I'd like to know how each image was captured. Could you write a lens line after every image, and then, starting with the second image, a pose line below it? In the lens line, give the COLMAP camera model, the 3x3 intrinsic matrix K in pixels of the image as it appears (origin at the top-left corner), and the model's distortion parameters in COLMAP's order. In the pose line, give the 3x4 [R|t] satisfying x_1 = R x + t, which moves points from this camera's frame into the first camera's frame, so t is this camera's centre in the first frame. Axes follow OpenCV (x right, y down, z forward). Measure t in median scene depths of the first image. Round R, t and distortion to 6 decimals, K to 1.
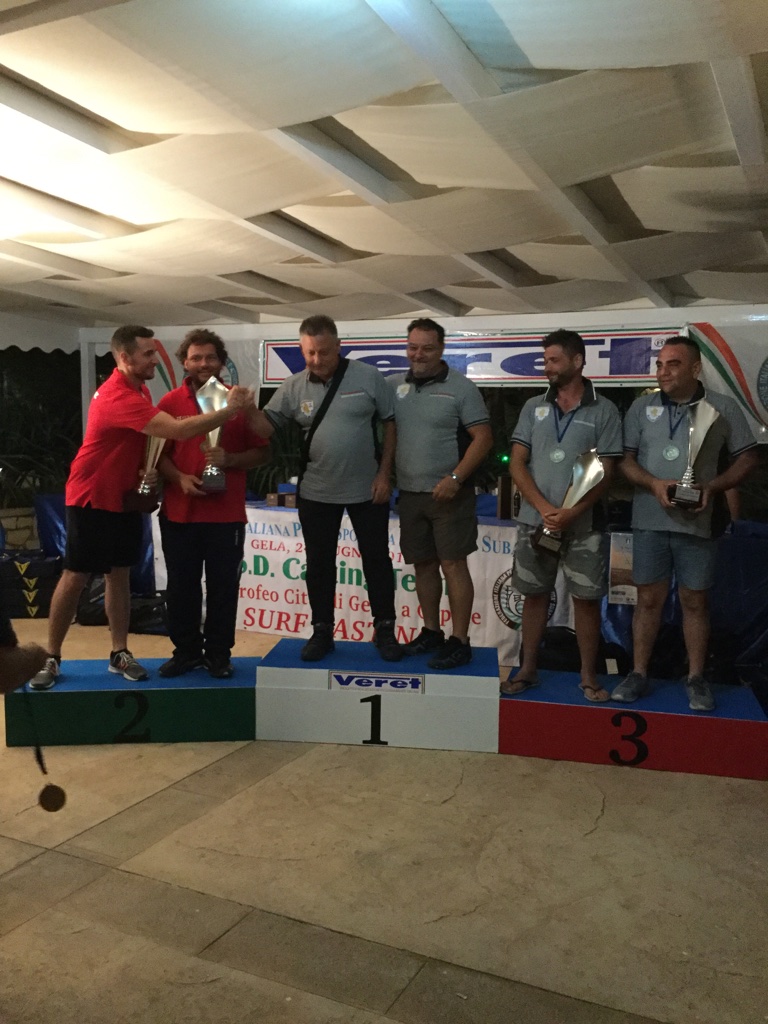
lens RADIAL K [[908.7, 0, 373.4], [0, 908.7, 513.4], [0, 0, 1]] dist [0.136831, -0.247020]
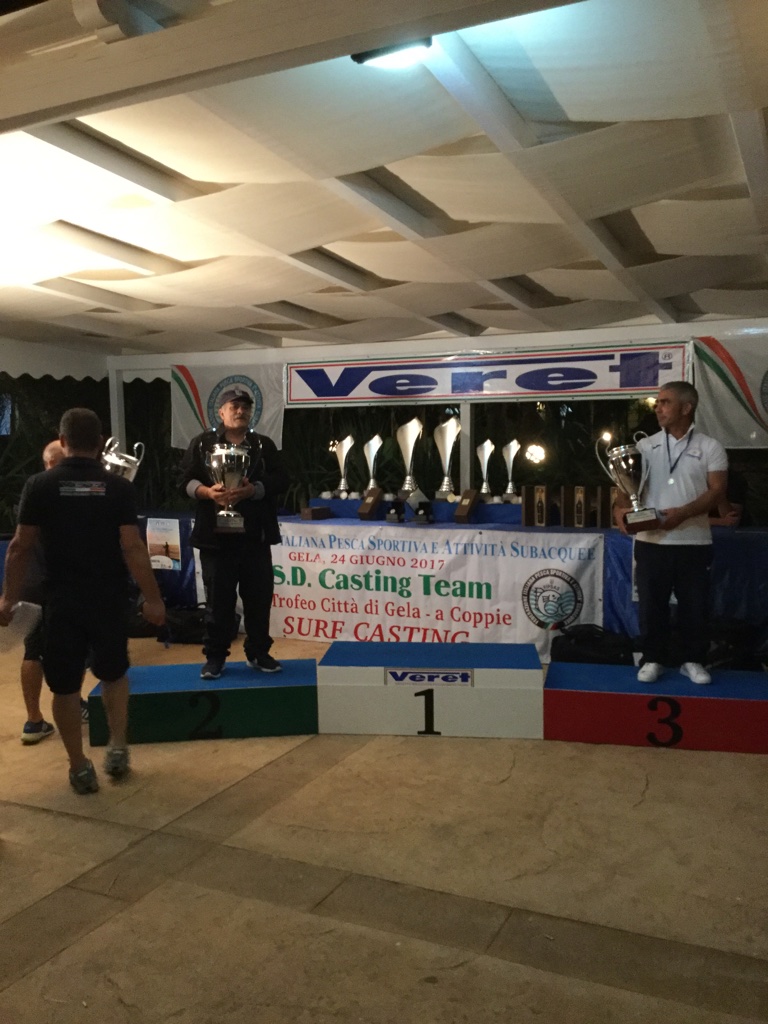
lens RADIAL K [[904.6, 0, 370.9], [0, 904.6, 513.6], [0, 0, 1]] dist [0.143290, -0.255523]
pose [[0.999589, -0.027775, 0.007166, -0.066377], [0.027888, 0.999479, -0.016249, 0.005724], [-0.006711, 0.016442, 0.999842, -0.082979]]
